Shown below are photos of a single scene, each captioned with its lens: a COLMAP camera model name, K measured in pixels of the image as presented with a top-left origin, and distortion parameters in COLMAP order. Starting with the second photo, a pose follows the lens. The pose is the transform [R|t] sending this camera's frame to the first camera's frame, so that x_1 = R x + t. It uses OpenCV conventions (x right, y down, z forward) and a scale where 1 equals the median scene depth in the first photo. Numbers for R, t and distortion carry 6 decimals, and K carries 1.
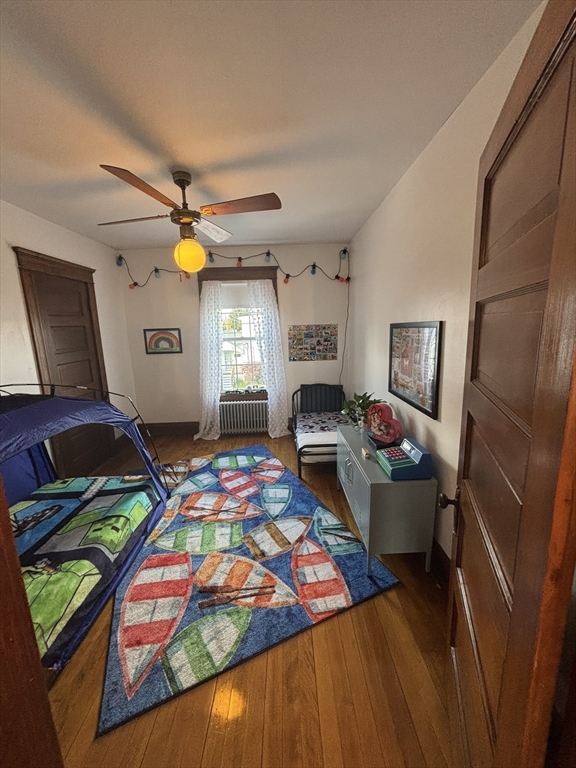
lens RADIAL K [[307.9, 0, 292.3], [0, 307.9, 383.0], [0, 0, 1]] dist [-0.002467, -0.000358]
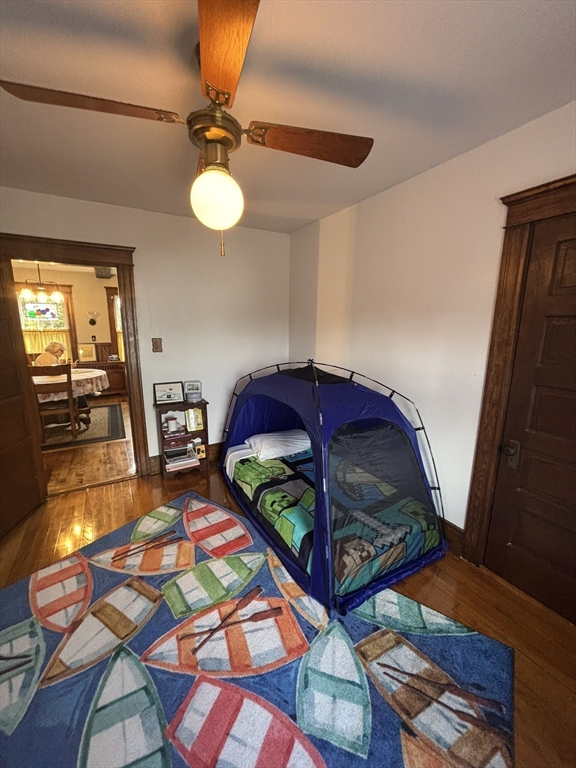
lens RADIAL K [[307.9, 0, 292.3], [0, 307.9, 383.0], [0, 0, 1]] dist [-0.002467, -0.000358]
pose [[-0.870413, 0.122560, -0.476823, -0.140987], [-0.065419, 0.931137, 0.358755, -0.304048], [0.487956, 0.343458, -0.802456, 1.600901]]
